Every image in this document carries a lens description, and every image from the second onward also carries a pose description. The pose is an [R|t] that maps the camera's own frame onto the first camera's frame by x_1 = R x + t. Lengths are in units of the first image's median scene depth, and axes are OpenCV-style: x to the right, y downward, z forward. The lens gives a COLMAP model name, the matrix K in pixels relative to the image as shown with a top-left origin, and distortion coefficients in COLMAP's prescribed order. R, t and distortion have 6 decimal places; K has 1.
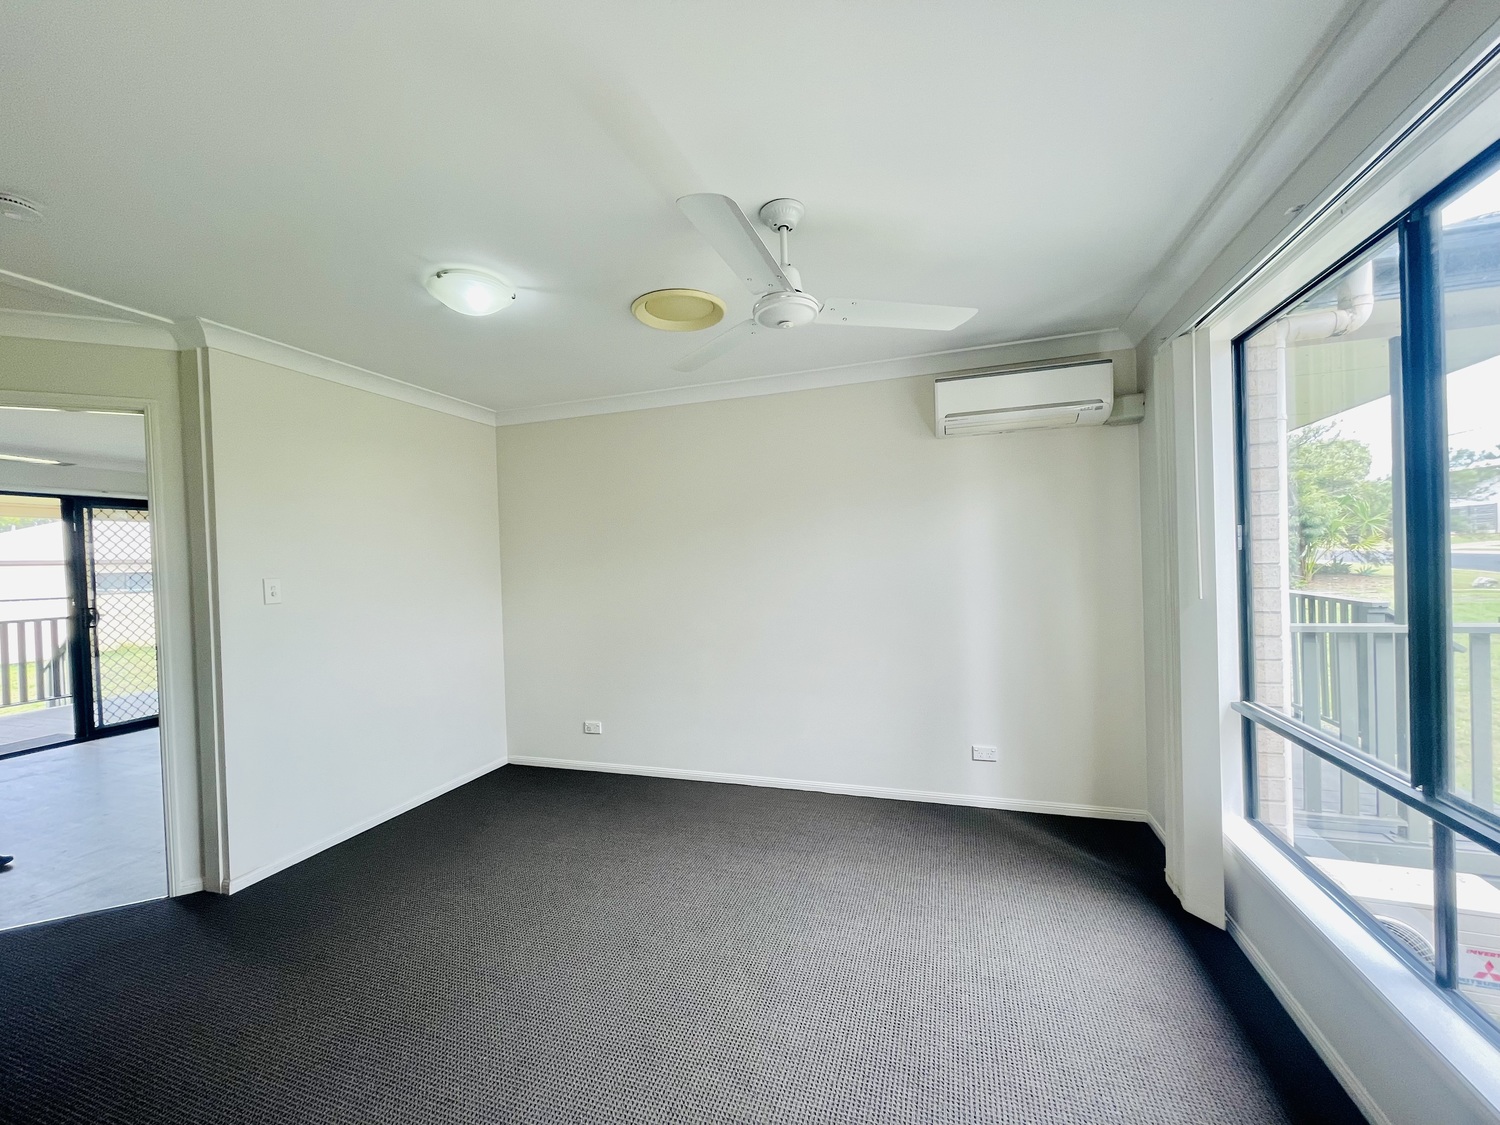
lens RADIAL K [[609.9, 0, 723.5], [0, 609.9, 562.2], [0, 0, 1]] dist [0.001639, 0.002418]
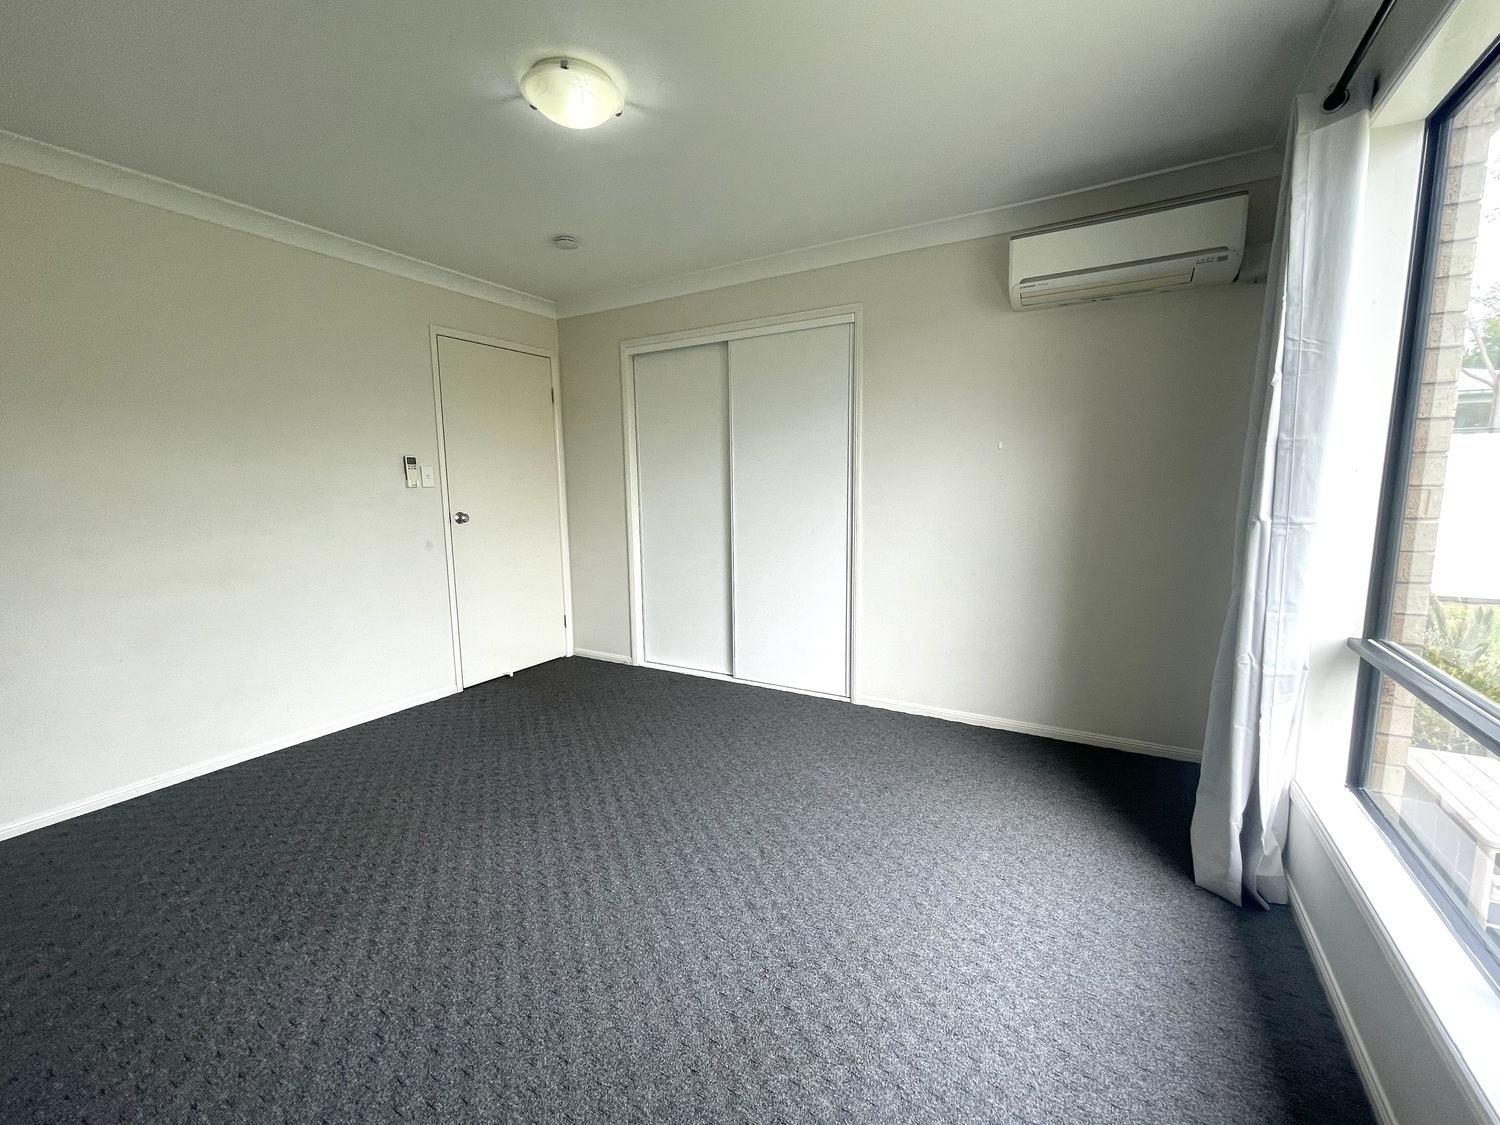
lens RADIAL K [[609.9, 0, 750.5], [0, 609.9, 567.2], [0, 0, 1]] dist [0.001639, 0.002418]
pose [[0.979896, 0.051191, -0.192828, 0.198123], [-0.025954, 0.991017, 0.131197, 0.048073], [0.197812, -0.123555, 0.972422, 0.081362]]
